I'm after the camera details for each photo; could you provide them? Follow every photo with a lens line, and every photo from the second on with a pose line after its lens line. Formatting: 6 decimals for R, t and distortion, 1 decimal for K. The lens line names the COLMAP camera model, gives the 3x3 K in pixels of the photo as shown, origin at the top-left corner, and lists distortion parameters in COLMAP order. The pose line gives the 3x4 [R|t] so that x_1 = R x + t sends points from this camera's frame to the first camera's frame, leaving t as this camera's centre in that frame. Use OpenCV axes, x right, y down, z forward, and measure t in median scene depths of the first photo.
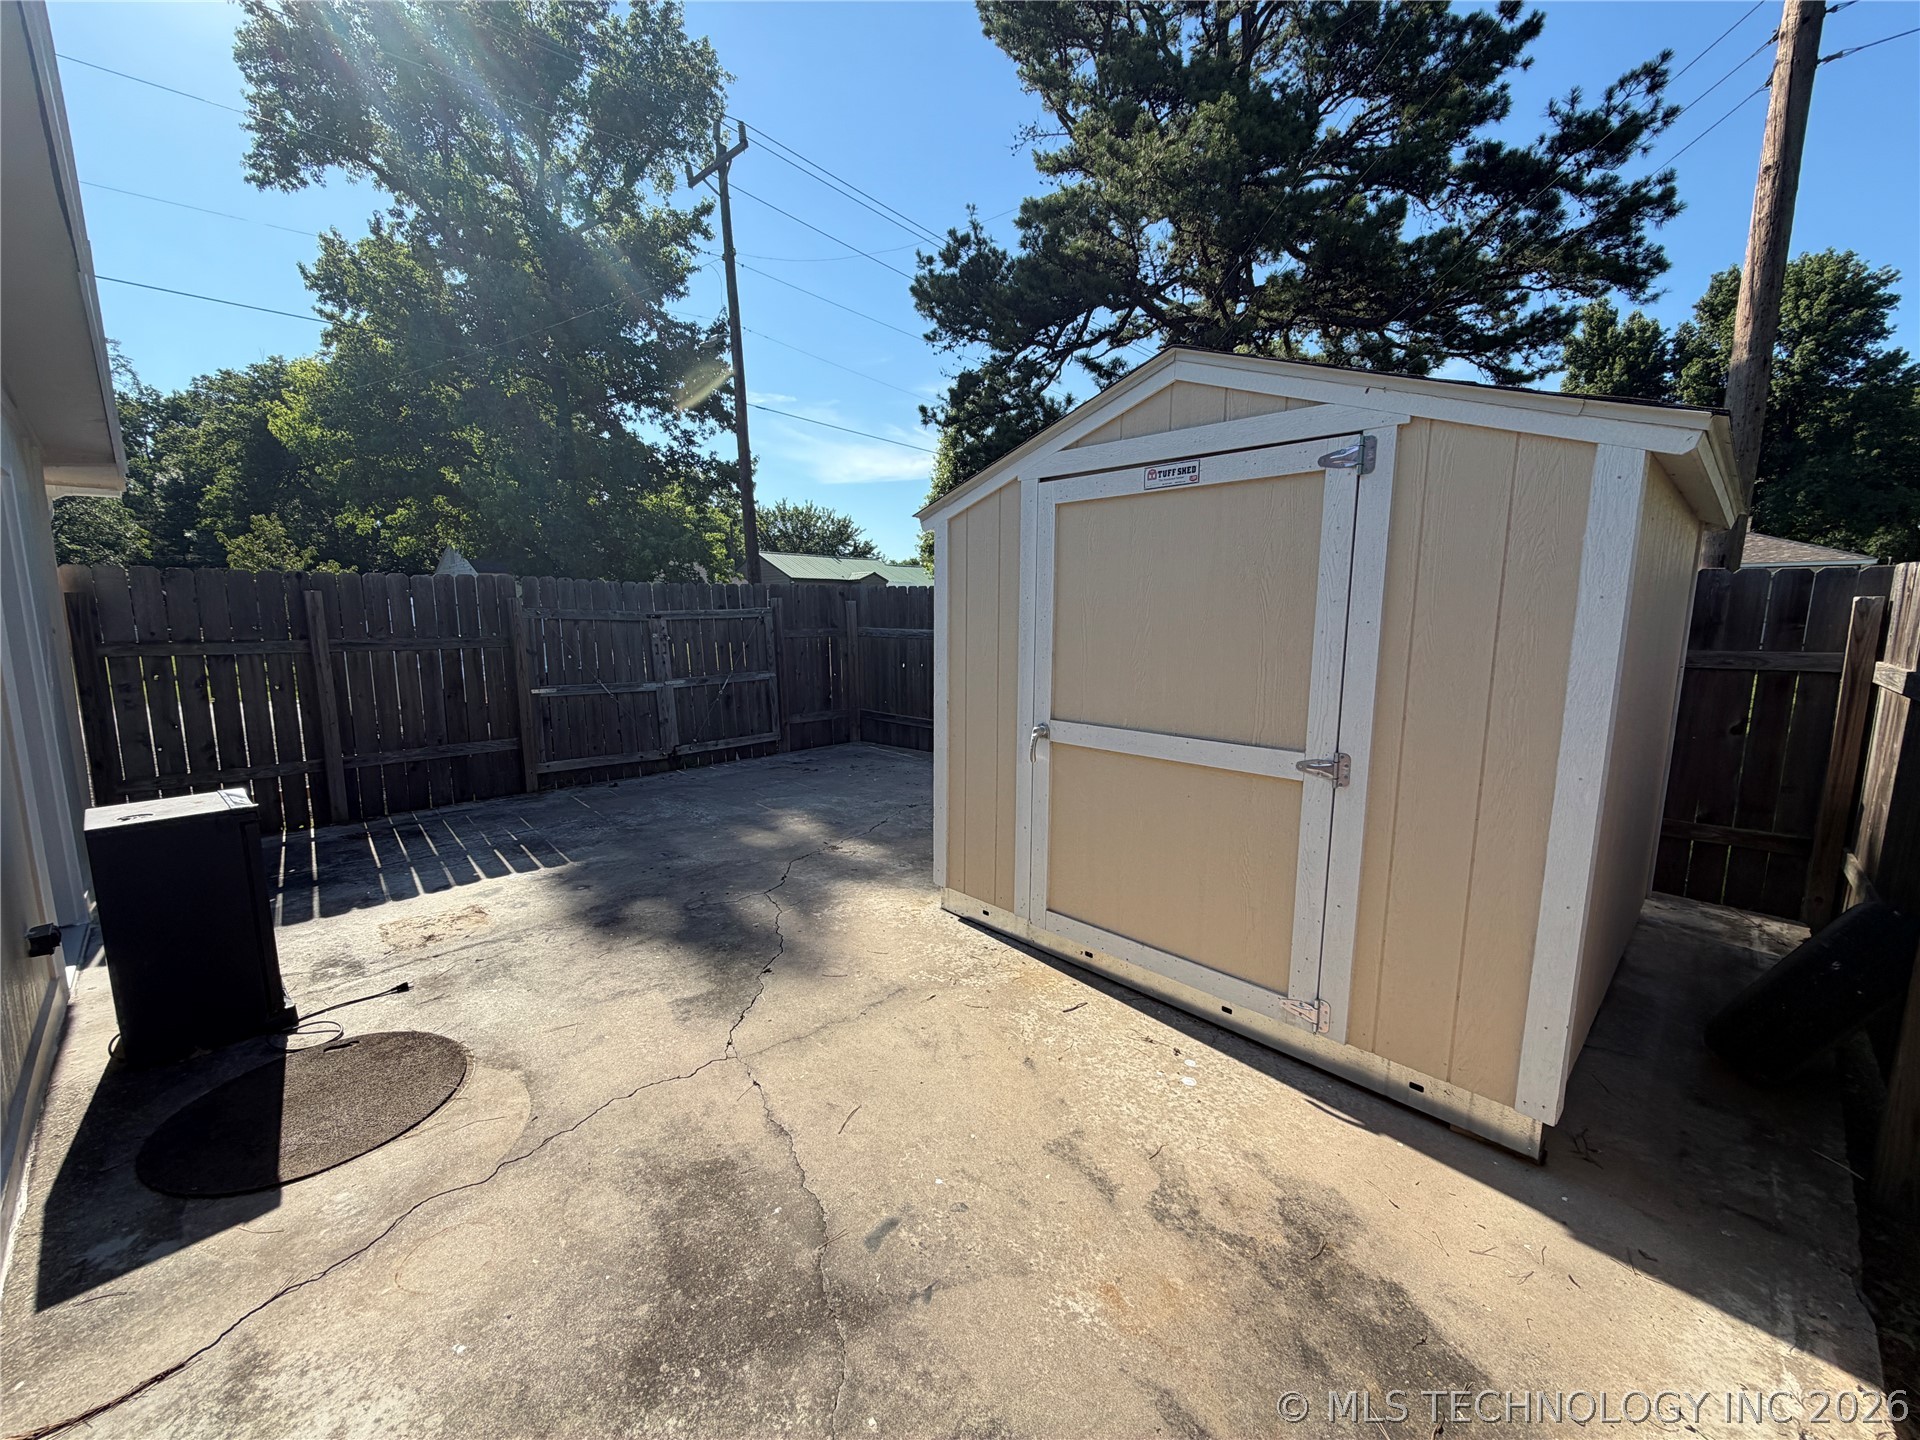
lens RADIAL K [[764.4, 0, 953.5], [0, 764.4, 724.0], [0, 0, 1]] dist [0.000703, 0.000123]
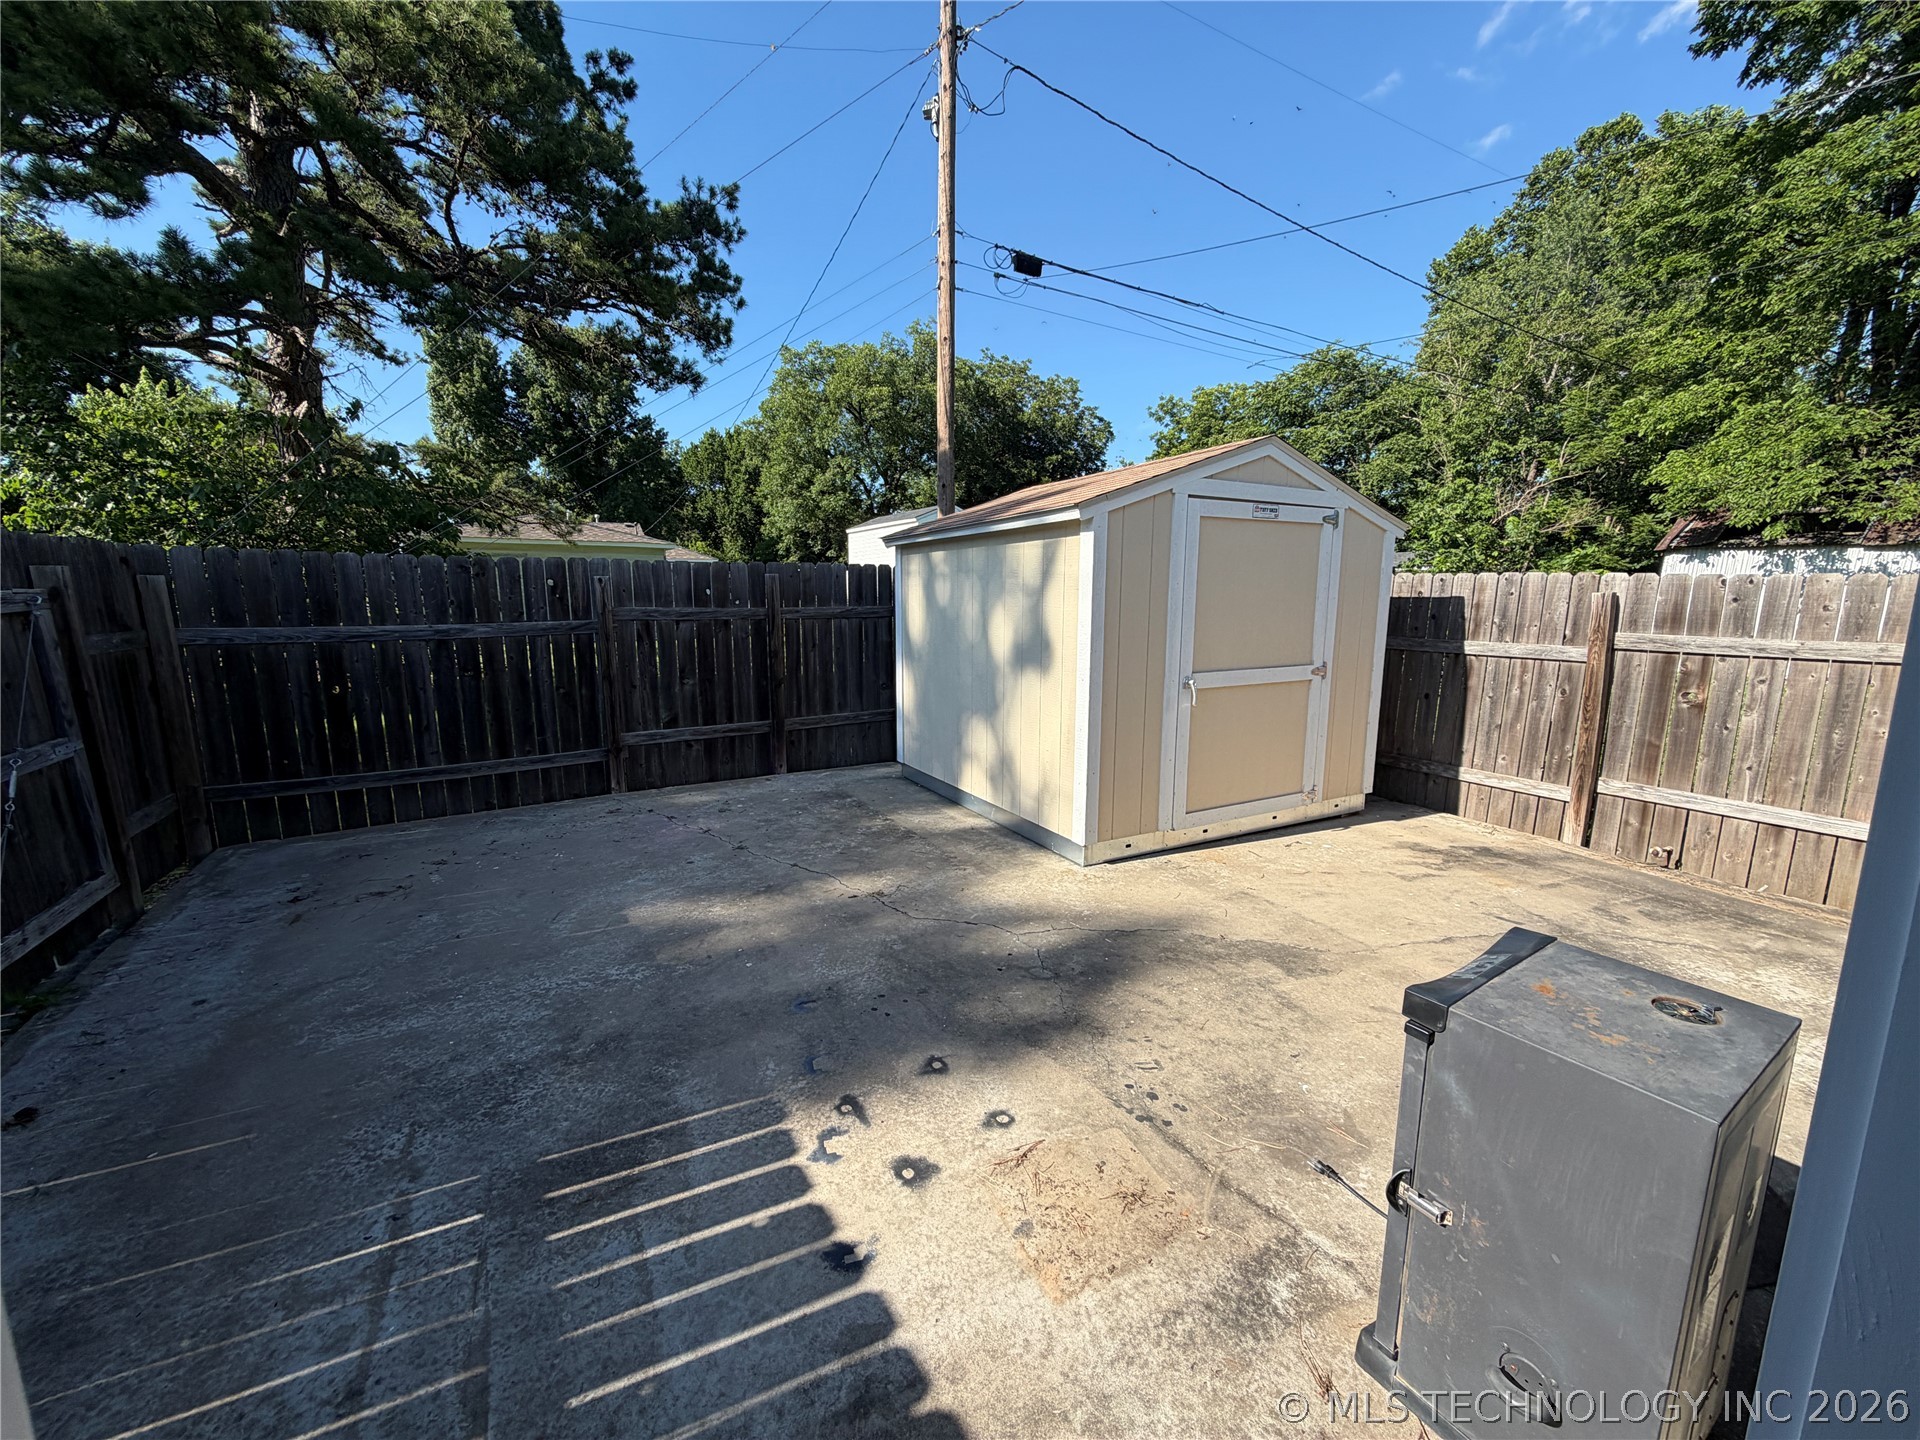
lens RADIAL K [[764.4, 0, 953.5], [0, 764.4, 724.0], [0, 0, 1]] dist [0.000703, 0.000123]
pose [[0.264700, -0.164395, 0.950215, -1.295519], [0.143219, 0.981136, 0.129849, -0.154774], [-0.953636, 0.101718, 0.283251, 1.023511]]
